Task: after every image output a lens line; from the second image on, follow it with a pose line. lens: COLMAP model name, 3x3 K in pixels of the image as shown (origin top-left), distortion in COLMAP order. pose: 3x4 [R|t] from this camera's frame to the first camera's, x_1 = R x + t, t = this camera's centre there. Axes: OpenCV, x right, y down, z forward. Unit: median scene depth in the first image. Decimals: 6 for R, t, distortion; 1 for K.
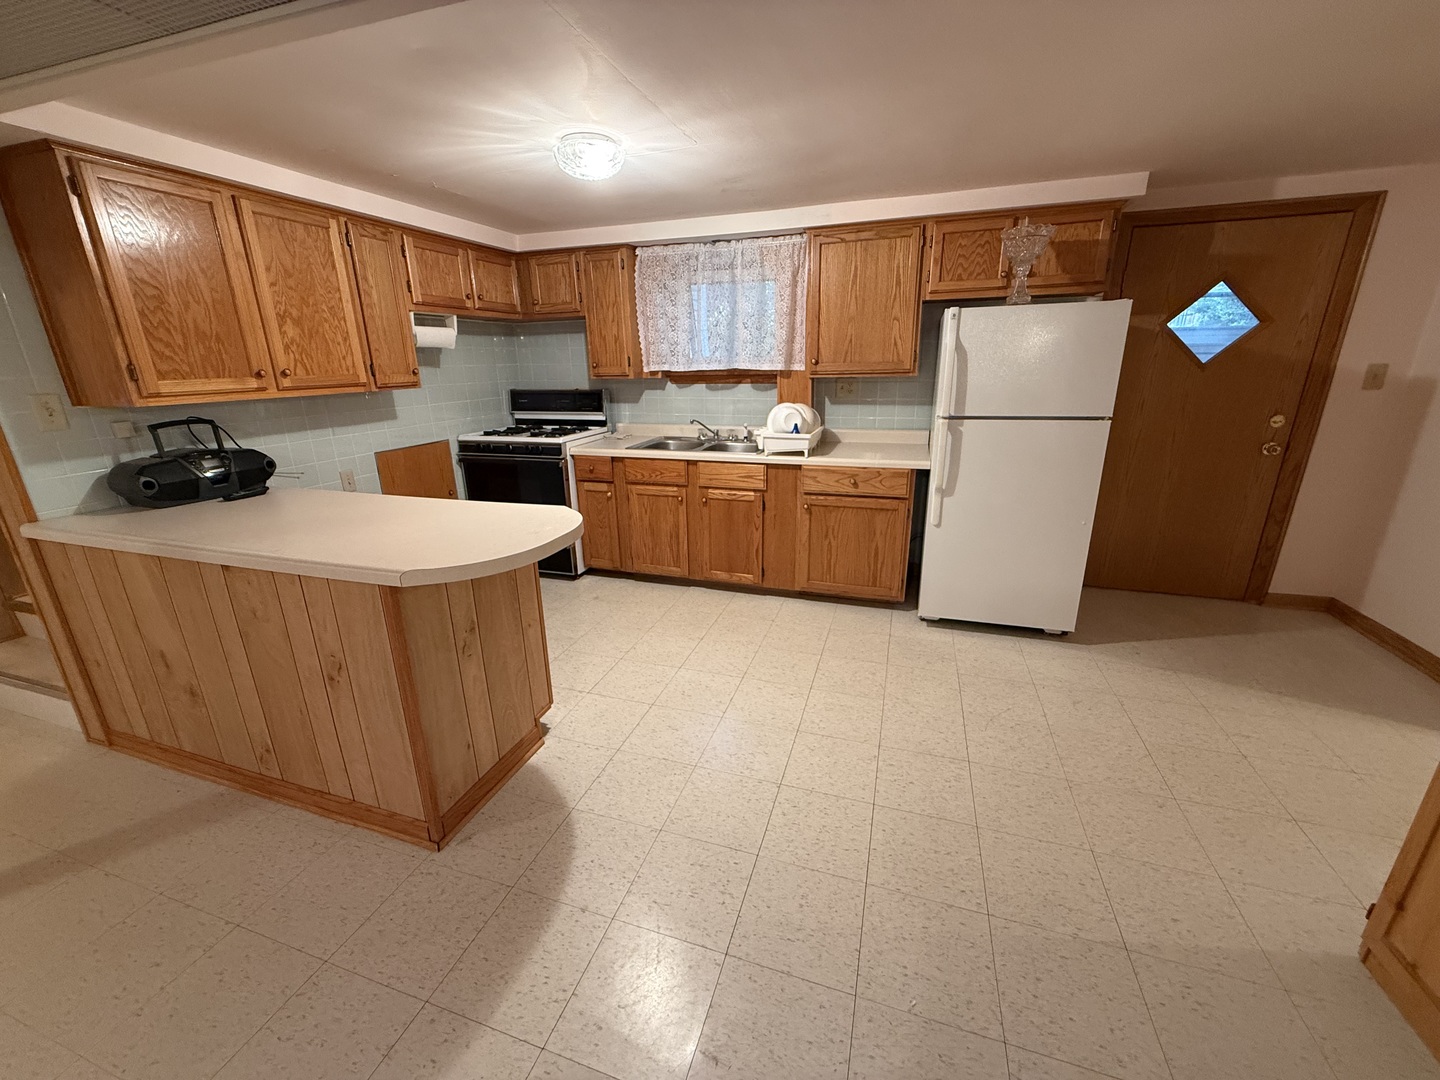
lens RADIAL K [[572.0, 0, 720.6], [0, 572.0, 529.9], [0, 0, 1]] dist [0.001253, 0.000257]
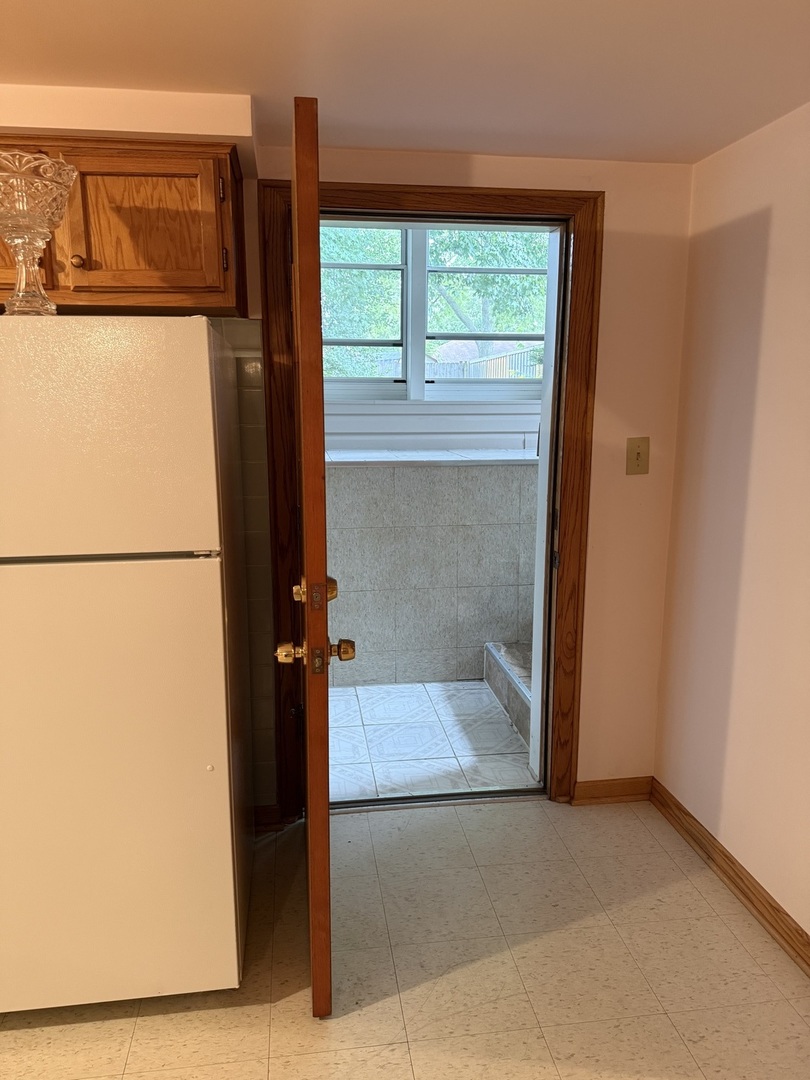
lens RADIAL K [[763.2, 0, 406.2], [0, 763.2, 533.9], [0, 0, 1]] dist [0.046620, -0.000765]
pose [[0.896747, -0.059556, 0.438518, 0.485755], [0.115971, 0.987899, -0.102985, -0.113076], [-0.427078, 0.143207, 0.892802, 0.313403]]
